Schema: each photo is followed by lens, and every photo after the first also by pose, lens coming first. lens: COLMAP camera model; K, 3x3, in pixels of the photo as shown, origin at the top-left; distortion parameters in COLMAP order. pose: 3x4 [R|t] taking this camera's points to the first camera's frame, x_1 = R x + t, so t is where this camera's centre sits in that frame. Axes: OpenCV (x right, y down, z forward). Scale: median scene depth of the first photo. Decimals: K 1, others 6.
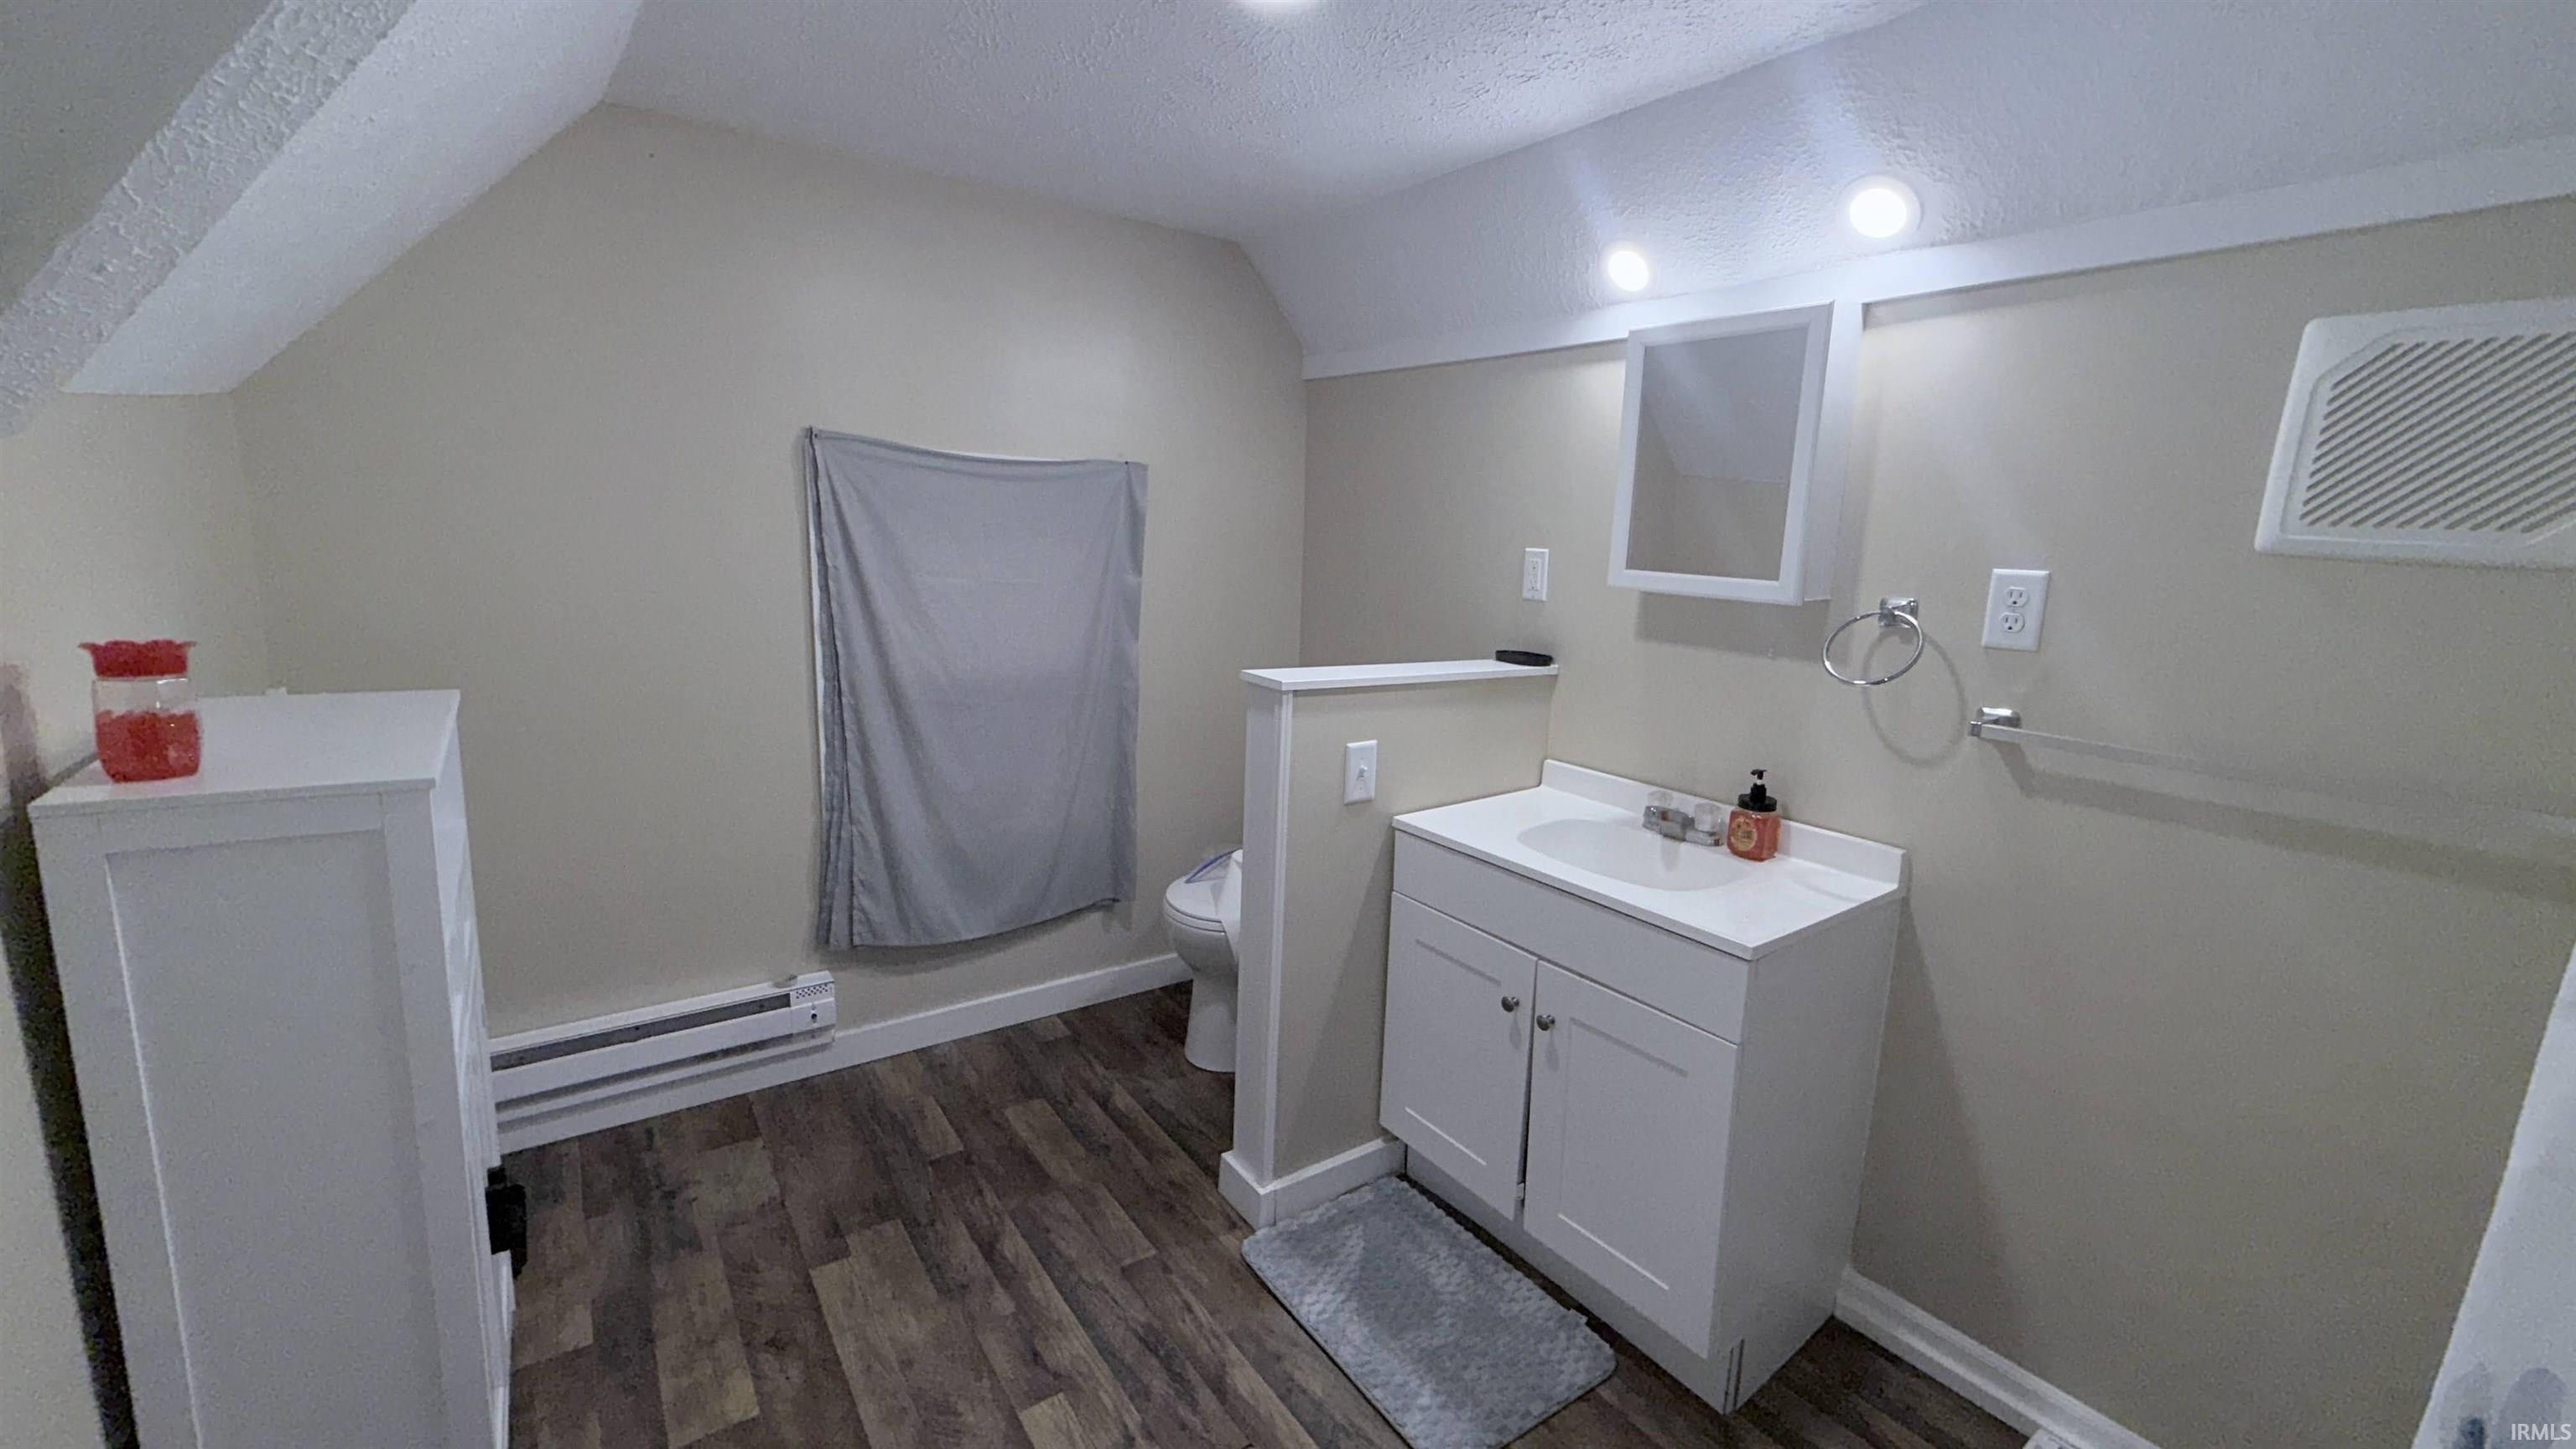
lens RADIAL K [[1038.1, 0, 1291.1], [0, 1038.1, 728.2], [0, 0, 1]] dist [0.000432, 0.000017]
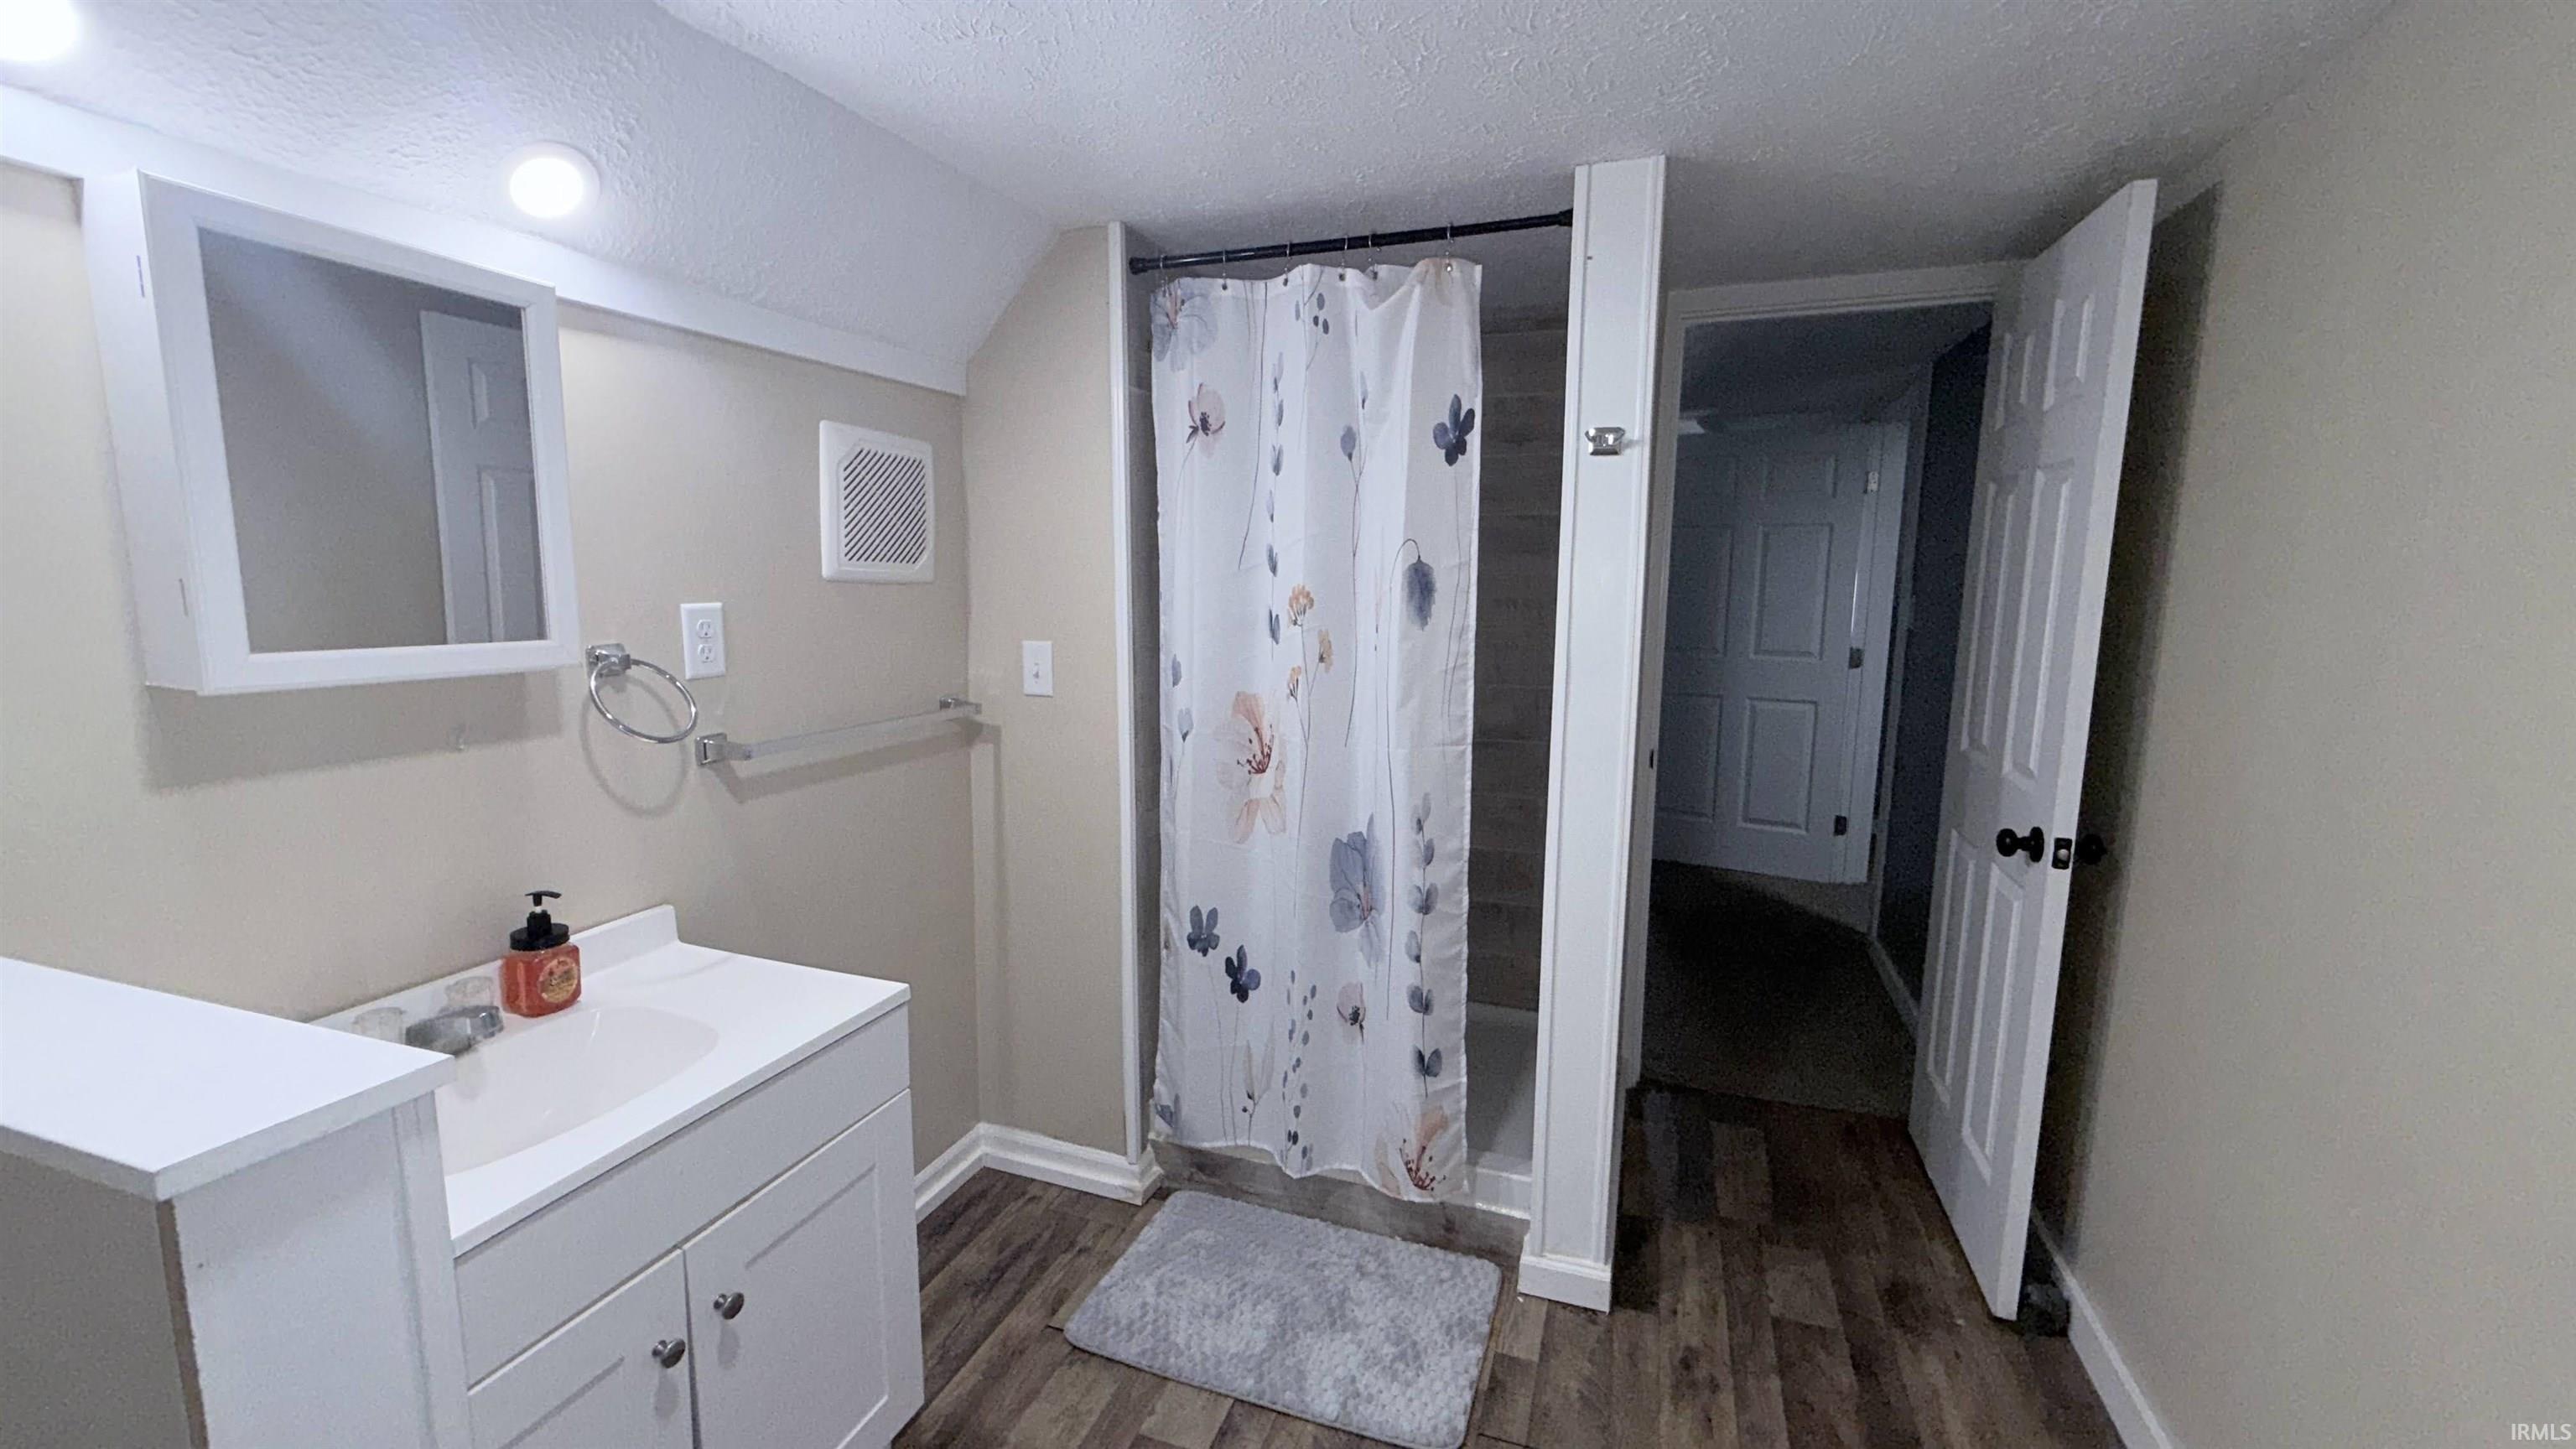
lens RADIAL K [[1038.1, 0, 1291.1], [0, 1038.1, 728.2], [0, 0, 1]] dist [0.000432, 0.000017]
pose [[-0.569227, -0.188524, 0.800274, -0.530166], [0.093793, 0.952112, 0.291008, -0.287315], [-0.816813, 0.240709, -0.524286, 1.107933]]
